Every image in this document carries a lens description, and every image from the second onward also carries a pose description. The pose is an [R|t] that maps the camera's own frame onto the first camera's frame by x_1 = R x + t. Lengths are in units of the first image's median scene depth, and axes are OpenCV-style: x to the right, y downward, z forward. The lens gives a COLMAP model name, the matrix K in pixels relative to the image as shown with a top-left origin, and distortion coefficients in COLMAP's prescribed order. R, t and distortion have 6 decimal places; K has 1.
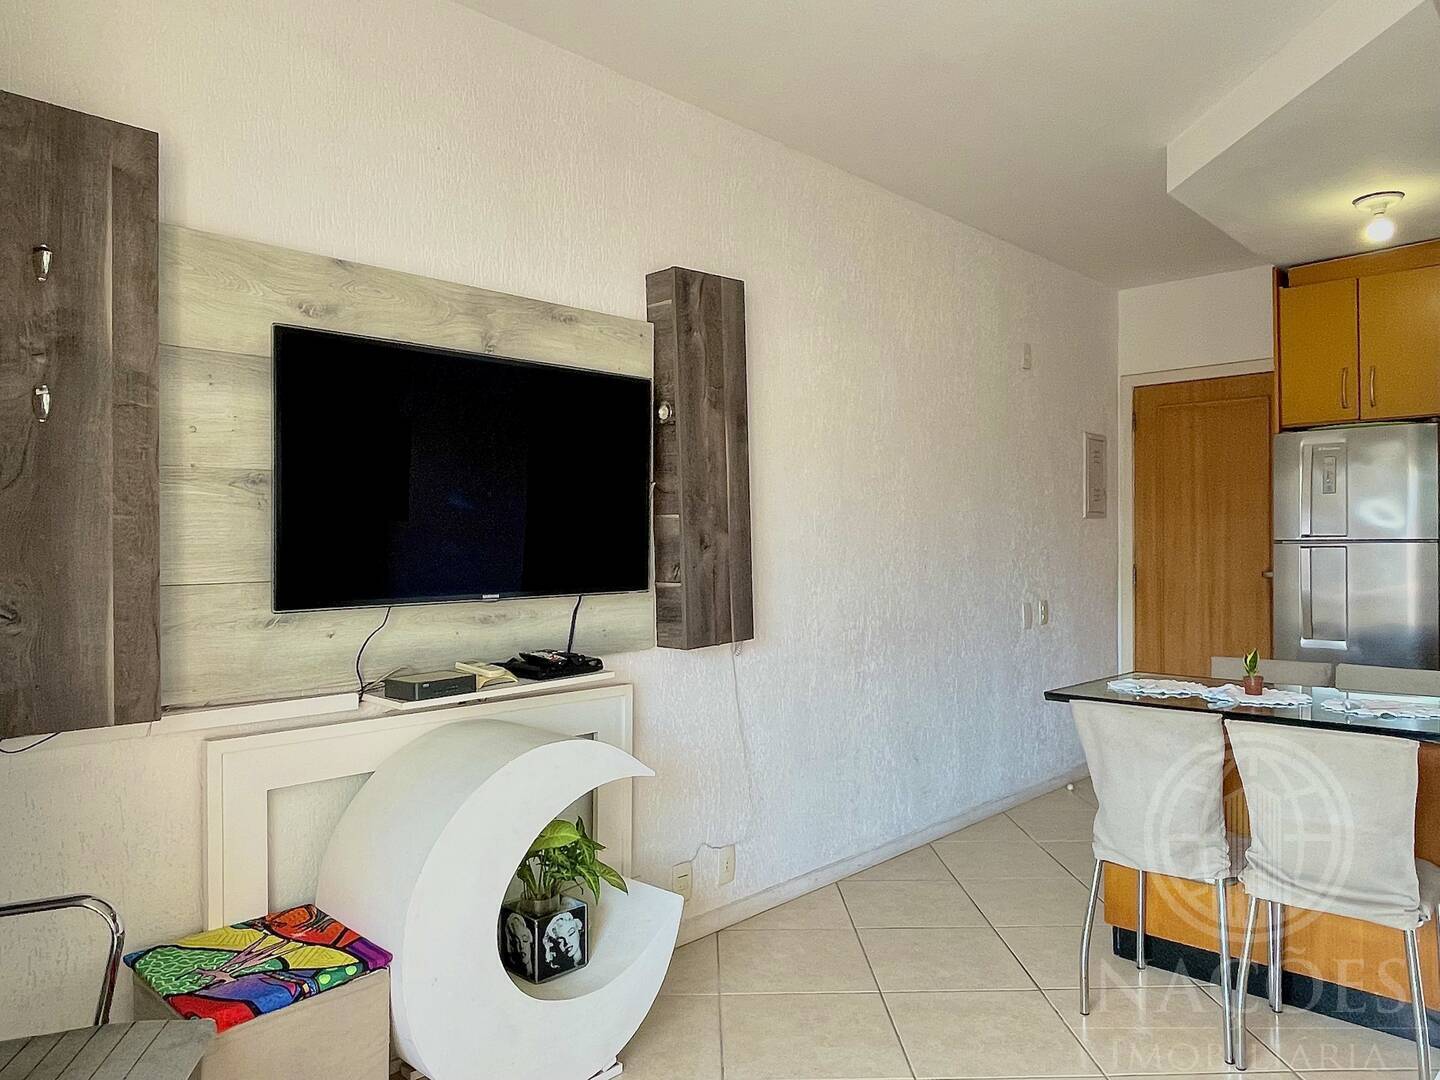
lens RADIAL K [[980.5, 0, 721.6], [0, 980.5, 543.2], [0, 0, 1]] dist [-0.004372, -0.001239]
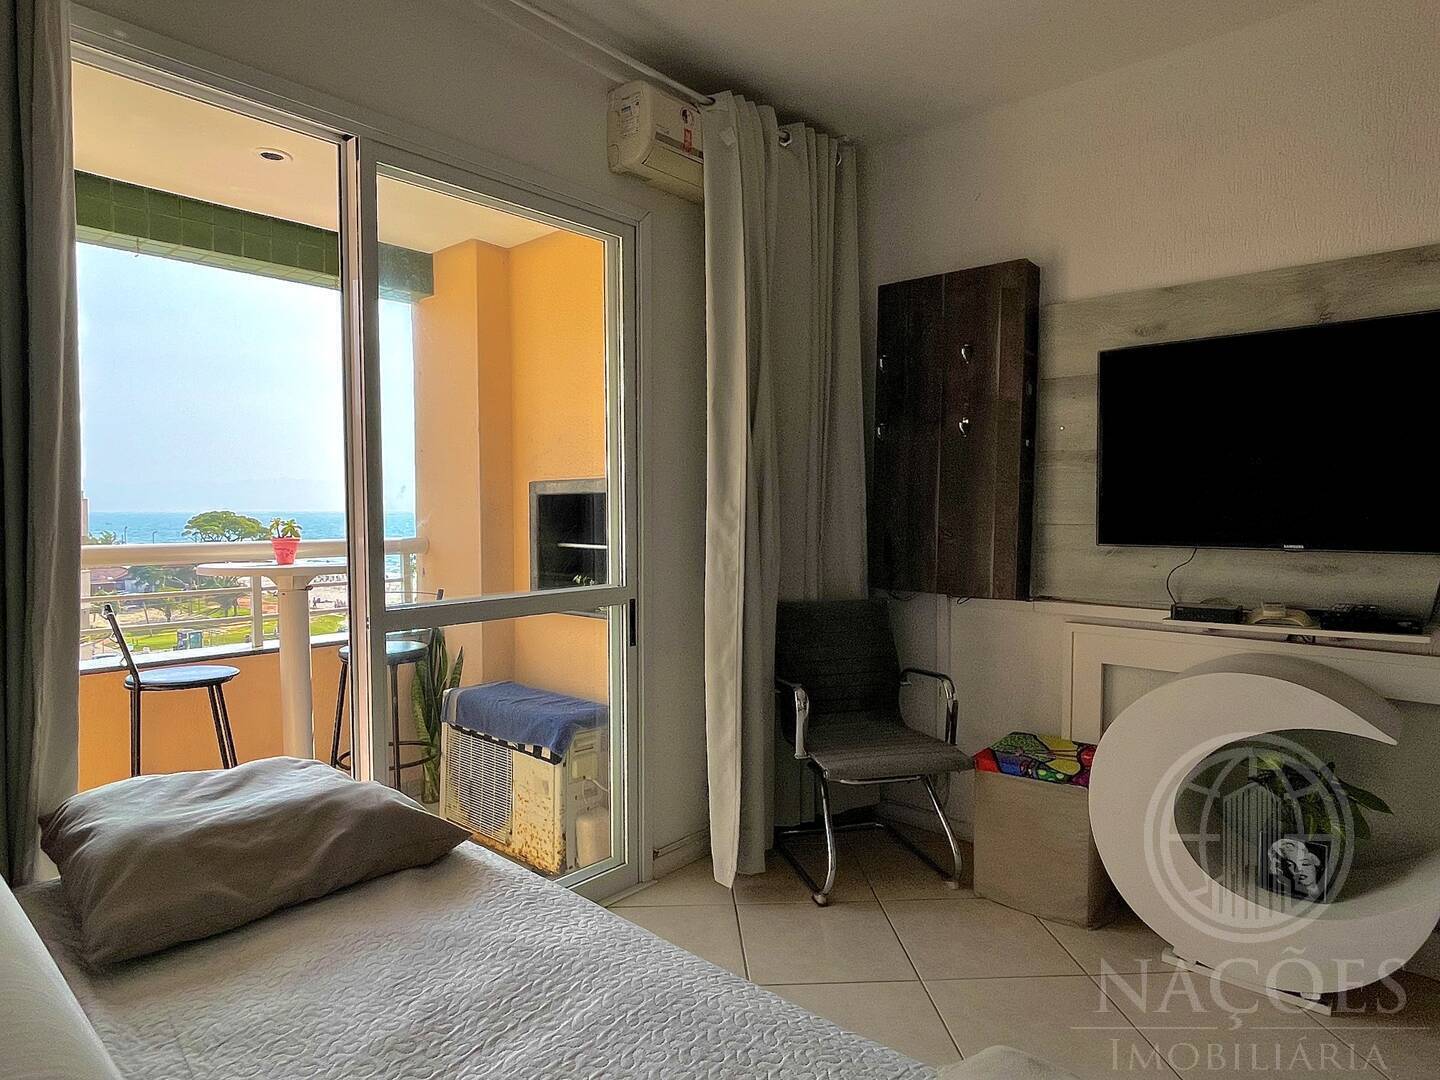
lens RADIAL K [[852.4, 0, 723.3], [0, 852.4, 544.4], [0, 0, 1]] dist [-0.022110, 0.001879]
pose [[0.039196, 0.049091, -0.998025, 0.810358], [-0.002113, 0.998794, 0.049046, 0.007404], [0.999229, 0.000186, 0.039252, 0.371502]]
